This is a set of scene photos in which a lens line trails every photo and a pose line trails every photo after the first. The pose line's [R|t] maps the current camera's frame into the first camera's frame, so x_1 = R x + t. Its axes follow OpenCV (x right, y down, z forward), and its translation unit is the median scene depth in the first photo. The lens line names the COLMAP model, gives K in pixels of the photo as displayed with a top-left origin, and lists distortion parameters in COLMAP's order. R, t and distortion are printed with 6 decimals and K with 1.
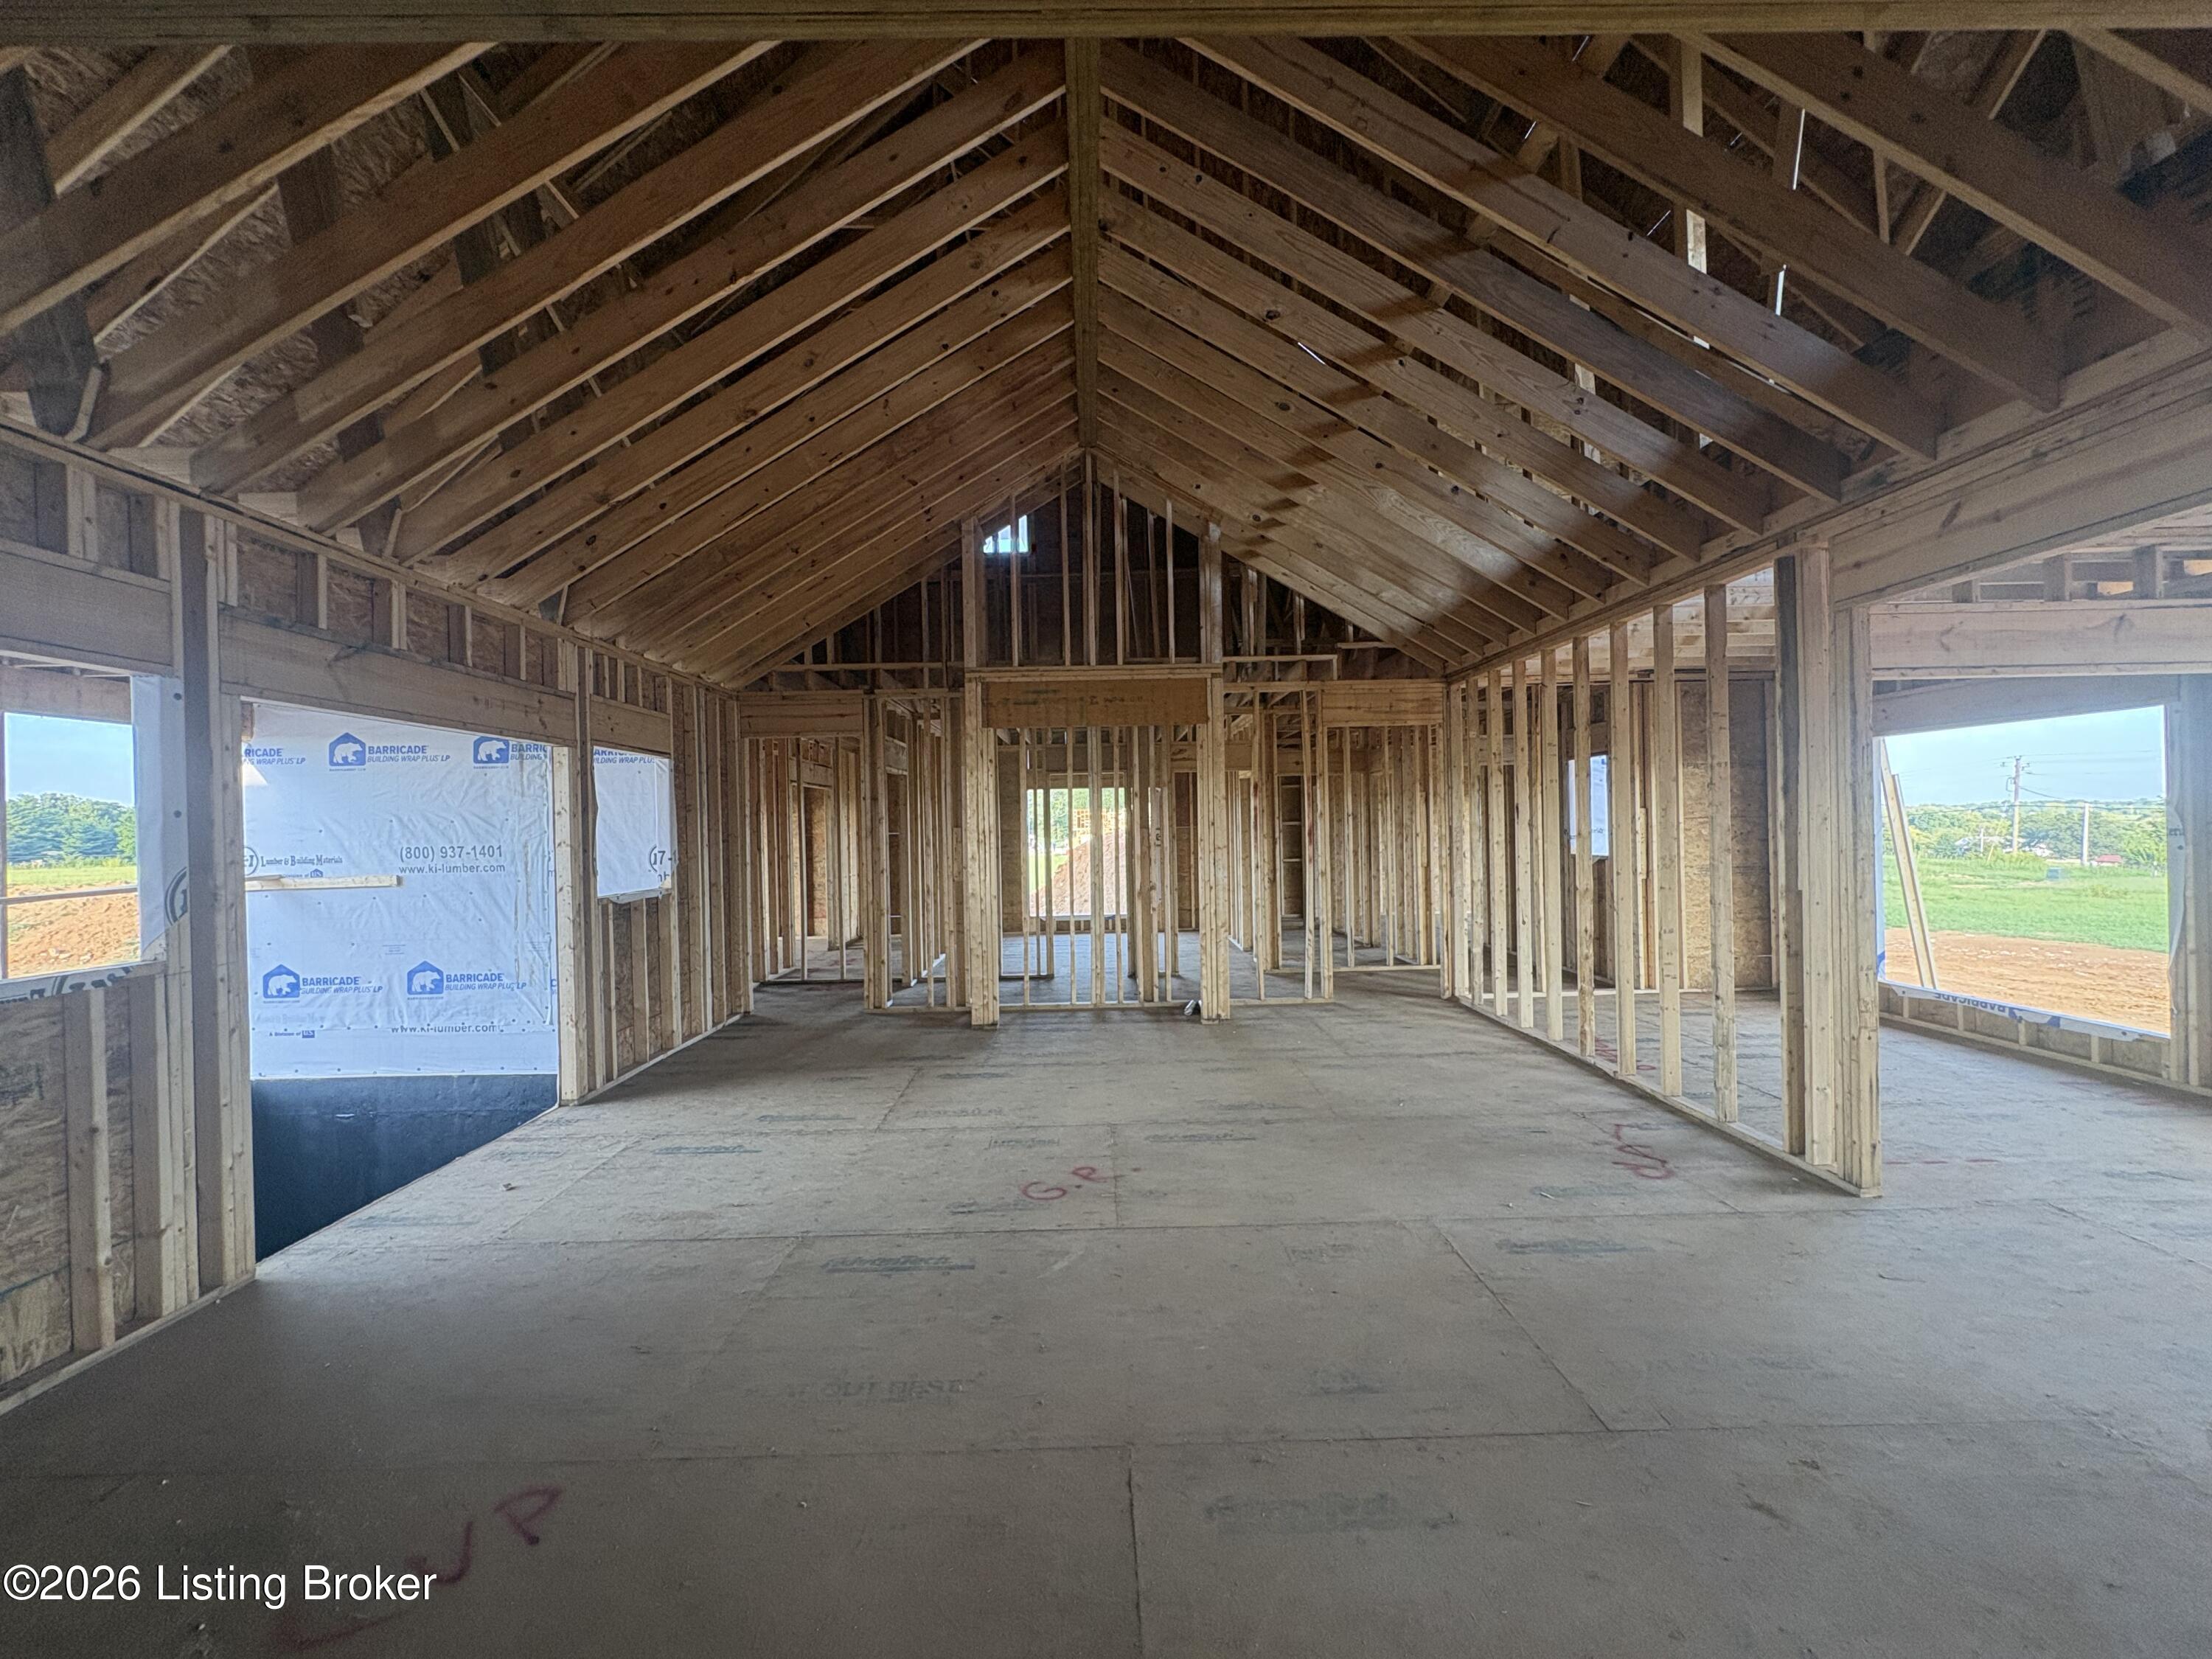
lens RADIAL K [[887.9, 0, 1093.7], [0, 887.9, 833.1], [0, 0, 1]] dist [0.004080, 0.000176]
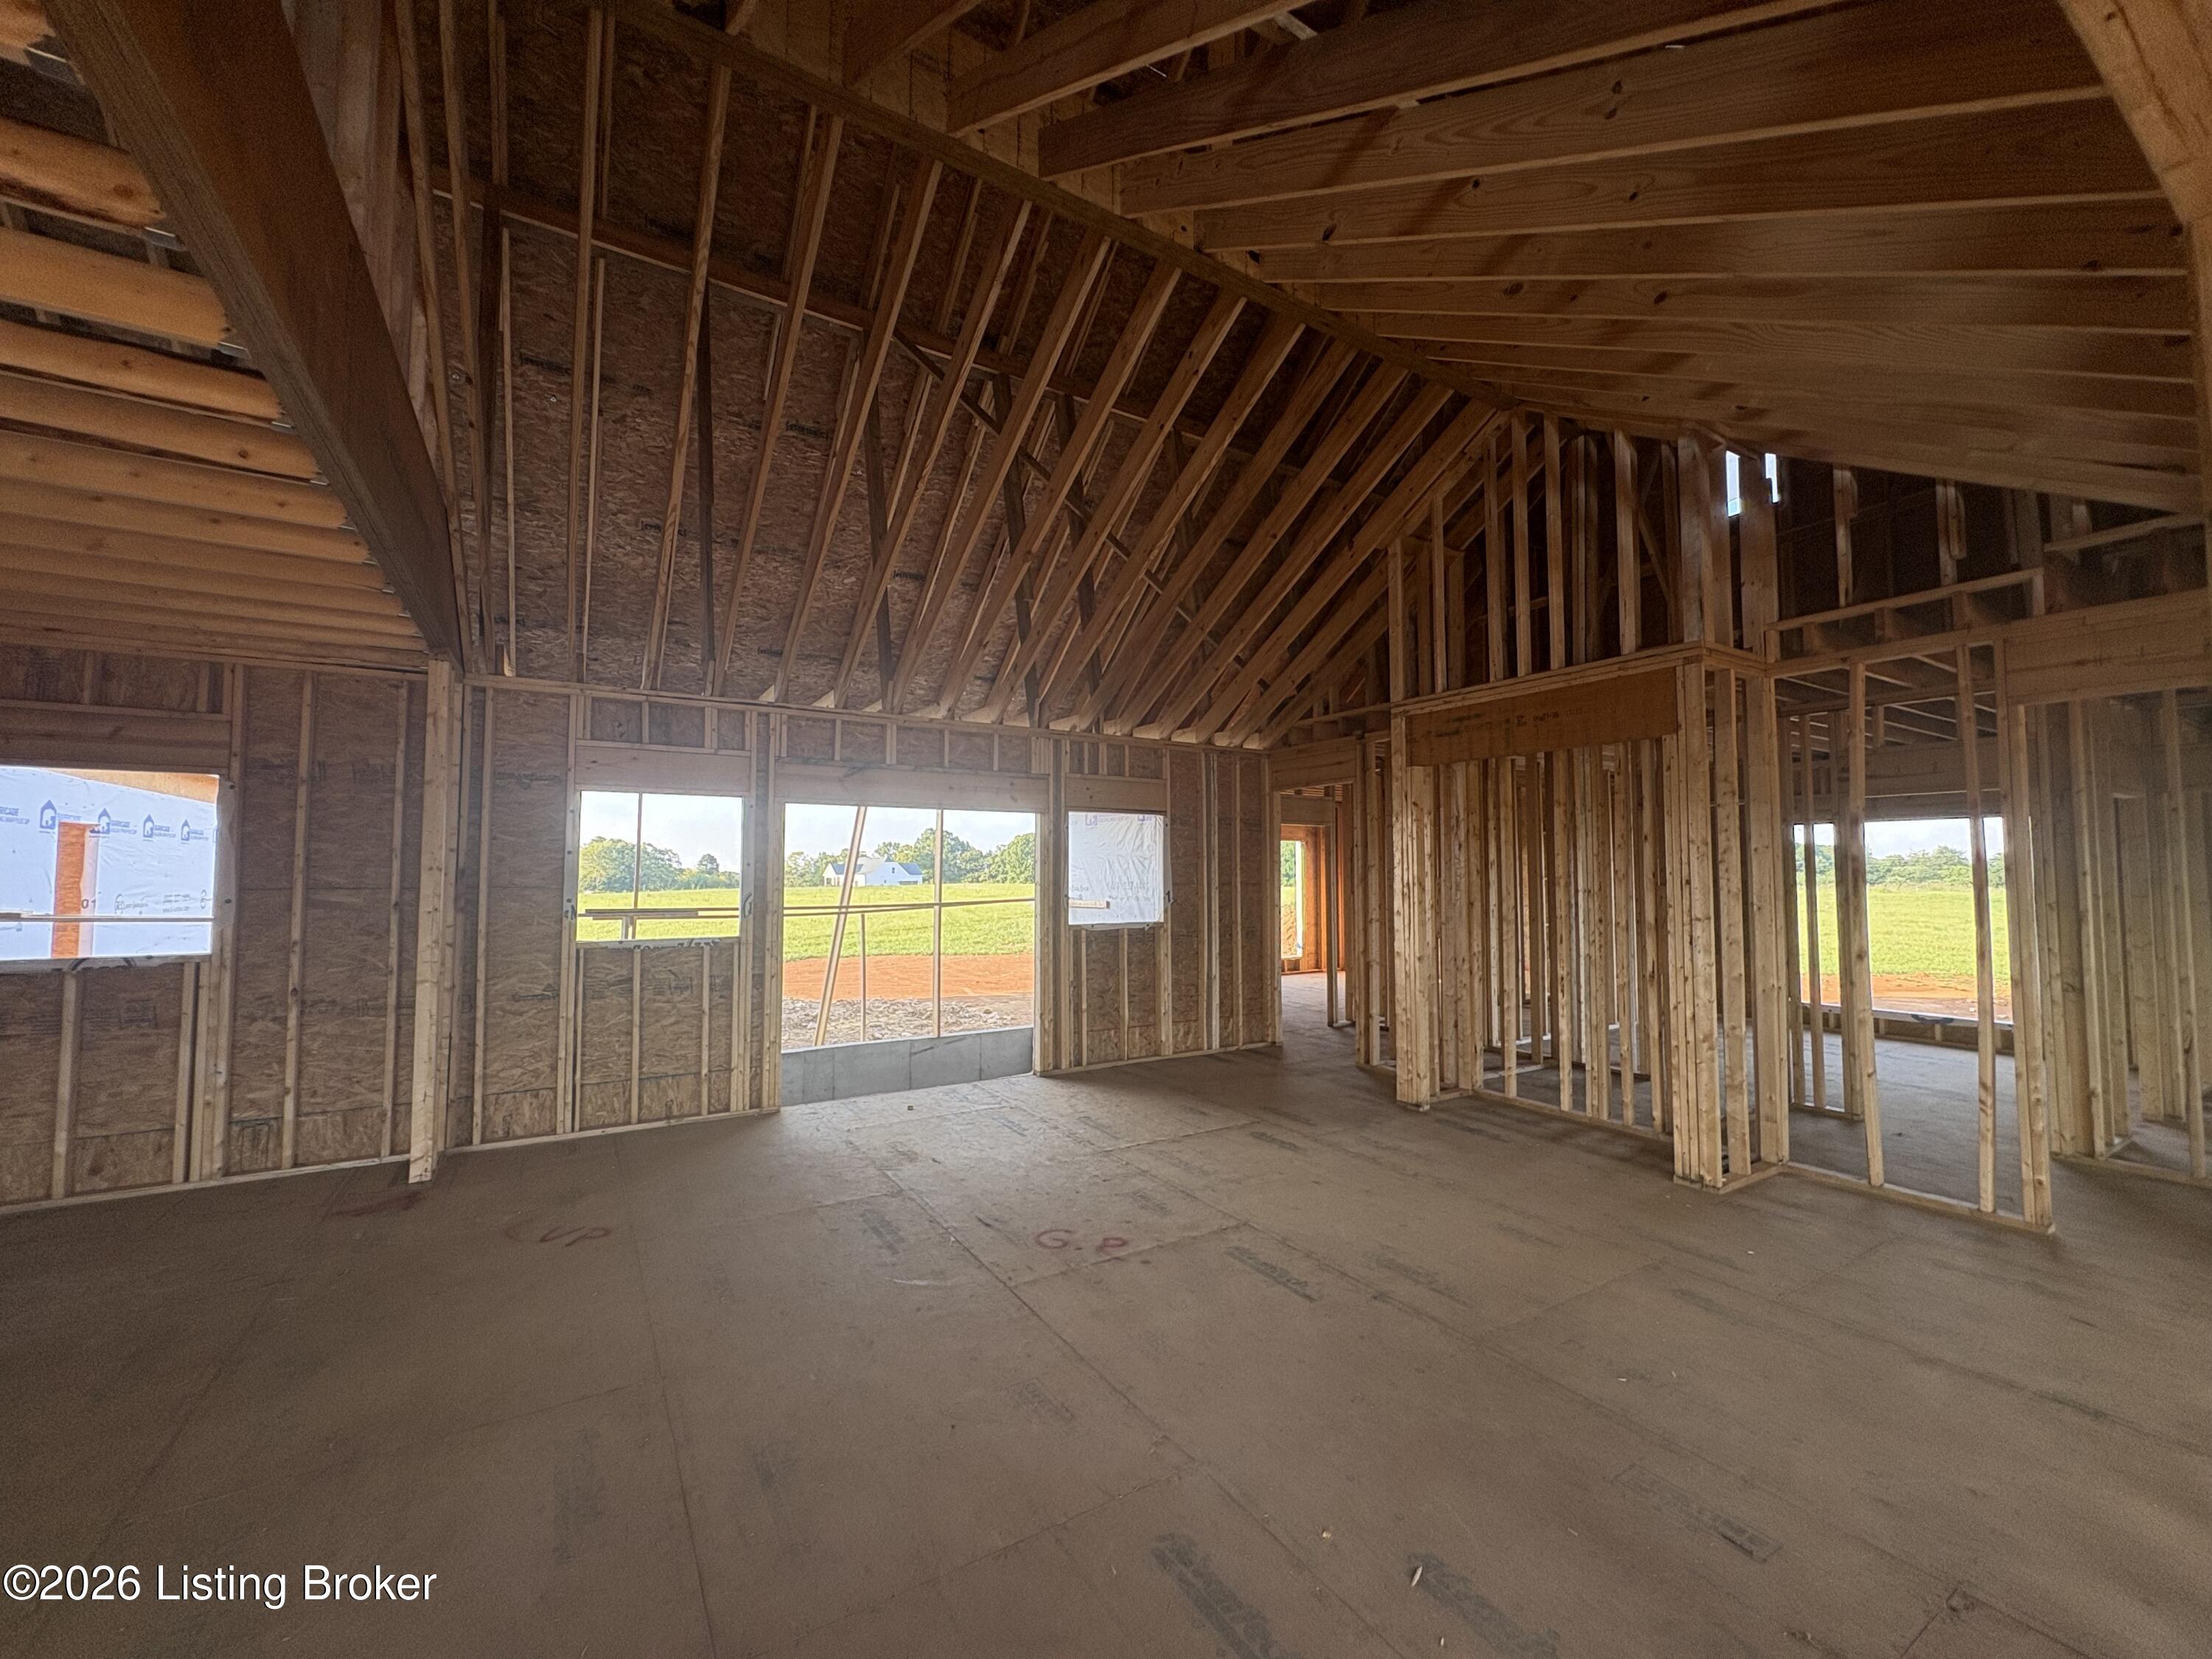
lens RADIAL K [[887.9, 0, 1098.1], [0, 887.9, 827.1], [0, 0, 1]] dist [0.004080, 0.000176]
pose [[0.518050, -0.025205, -0.854979, 0.478418], [-0.017282, 0.999053, -0.039924, -0.016690], [0.855176, 0.035458, 0.517124, 0.272263]]
